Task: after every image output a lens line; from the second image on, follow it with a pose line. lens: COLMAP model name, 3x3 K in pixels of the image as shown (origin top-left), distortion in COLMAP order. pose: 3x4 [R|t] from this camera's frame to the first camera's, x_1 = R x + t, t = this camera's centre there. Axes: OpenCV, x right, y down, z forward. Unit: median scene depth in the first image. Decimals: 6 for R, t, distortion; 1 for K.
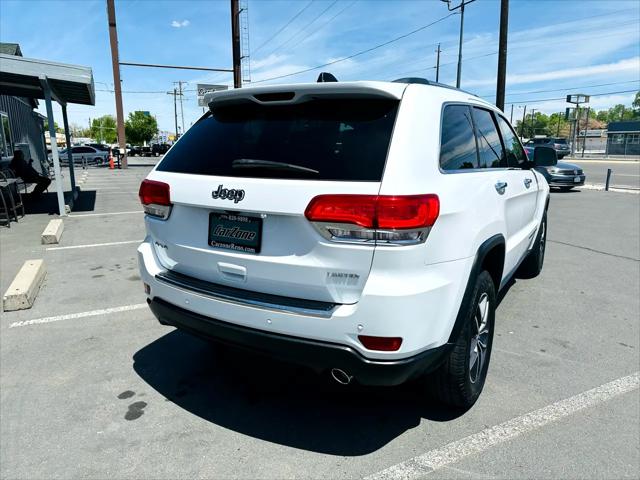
lens RADIAL K [[450.4, 0, 326.0], [0, 450.4, 236.2], [0, 0, 1]] dist [0.044451, -0.047895]
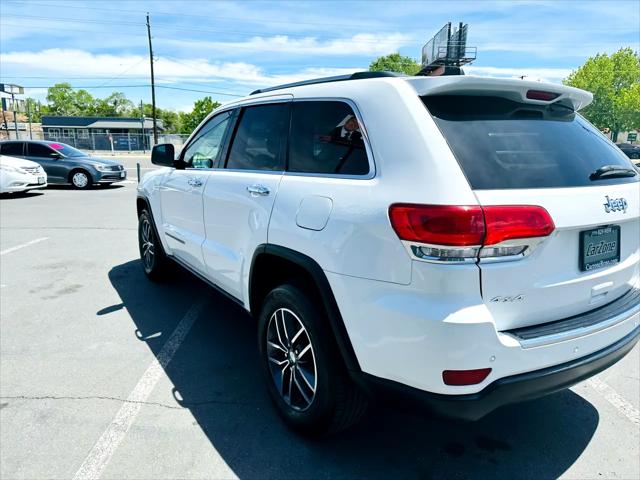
lens RADIAL K [[450.4, 0, 322.8], [0, 450.4, 238.0], [0, 0, 1]] dist [0.044451, -0.047895]
pose [[0.422715, -0.179993, 0.888209, -1.049570], [0.164906, 0.978993, 0.119908, -0.192468], [-0.891133, 0.095784, 0.443517, 0.928056]]
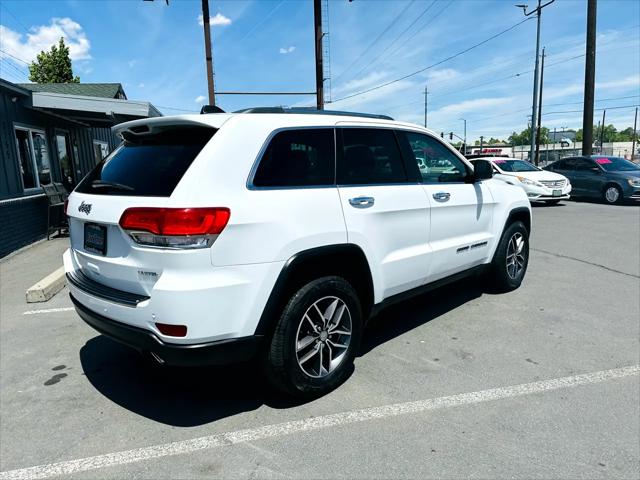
lens RADIAL K [[450.4, 0, 321.4], [0, 450.4, 242.6], [0, 0, 1]] dist [0.044451, -0.047895]
pose [[0.973333, 0.010443, -0.229161, 0.597307], [-0.015300, 0.999694, -0.019431, 0.015235], [0.228888, 0.022419, 0.973195, -0.077089]]
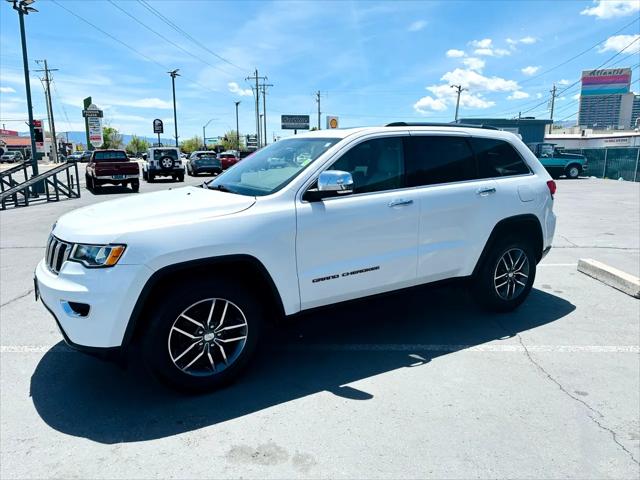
lens RADIAL K [[450.4, 0, 319.7], [0, 450.4, 241.1], [0, 0, 1]] dist [0.044451, -0.047895]
pose [[-0.885341, -0.083835, 0.457321, -0.438996], [0.096099, 0.929373, 0.356413, -0.674088], [-0.454901, 0.359495, -0.814756, 3.152240]]
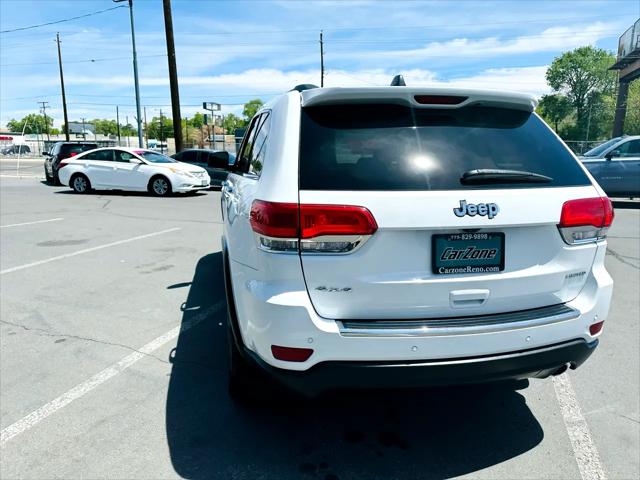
lens RADIAL K [[450.4, 0, 321.9], [0, 450.4, 241.1], [0, 0, 1]] dist [0.044451, -0.047895]
pose [[0.721358, -0.135417, 0.679194, -0.855095], [0.131514, 0.989638, 0.057634, -0.102205], [-0.679961, 0.047748, 0.731692, 0.468323]]
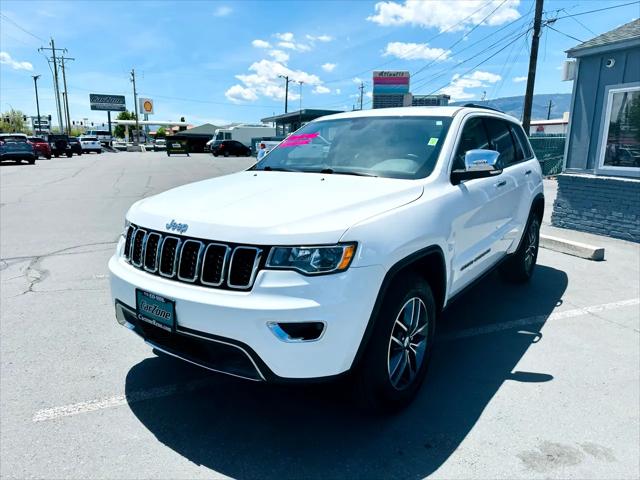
lens RADIAL K [[450.4, 0, 326.2], [0, 450.4, 242.1], [0, 0, 1]] dist [0.044451, -0.047895]
pose [[-0.997302, -0.024165, 0.069321, 0.439551], [0.005726, 0.915787, 0.401624, -0.666128], [-0.073188, 0.400937, -0.913177, 3.261411]]
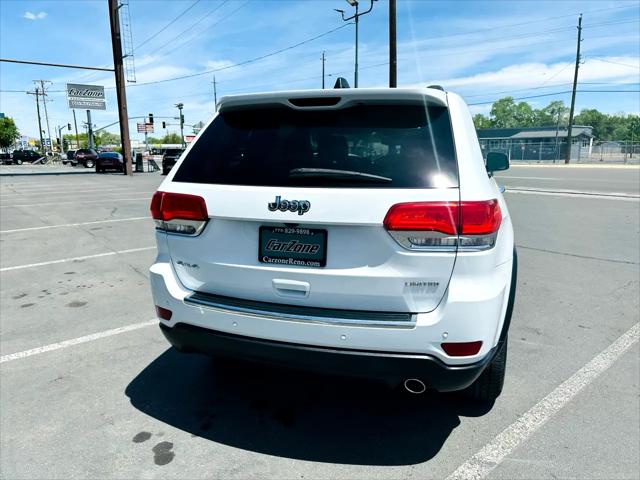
lens RADIAL K [[450.4, 0, 324.2], [0, 450.4, 242.5], [0, 0, 1]] dist [0.044451, -0.047895]
pose [[0.970804, -0.051576, 0.234264, -0.304075], [0.051162, 0.998660, 0.007850, -0.017155], [-0.234355, 0.004364, 0.972141, 0.064249]]
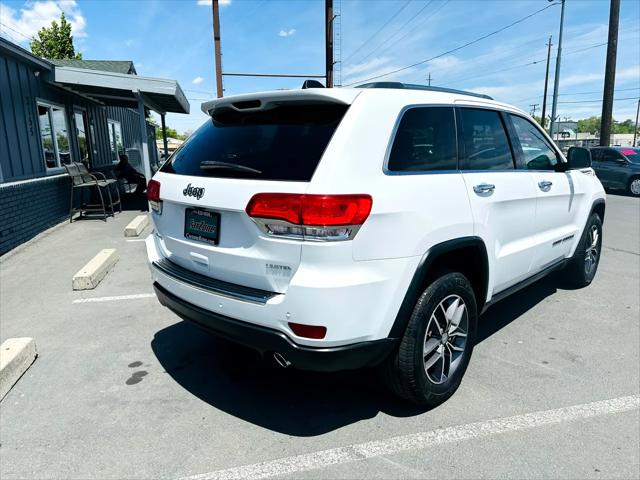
lens RADIAL K [[450.4, 0, 324.1], [0, 450.4, 240.4], [0, 0, 1]] dist [0.044451, -0.047895]
pose [[0.976330, 0.034380, -0.213537, 0.288798], [-0.033848, 0.999408, 0.006146, 0.009004], [0.213621, 0.001227, 0.976916, -0.034628]]
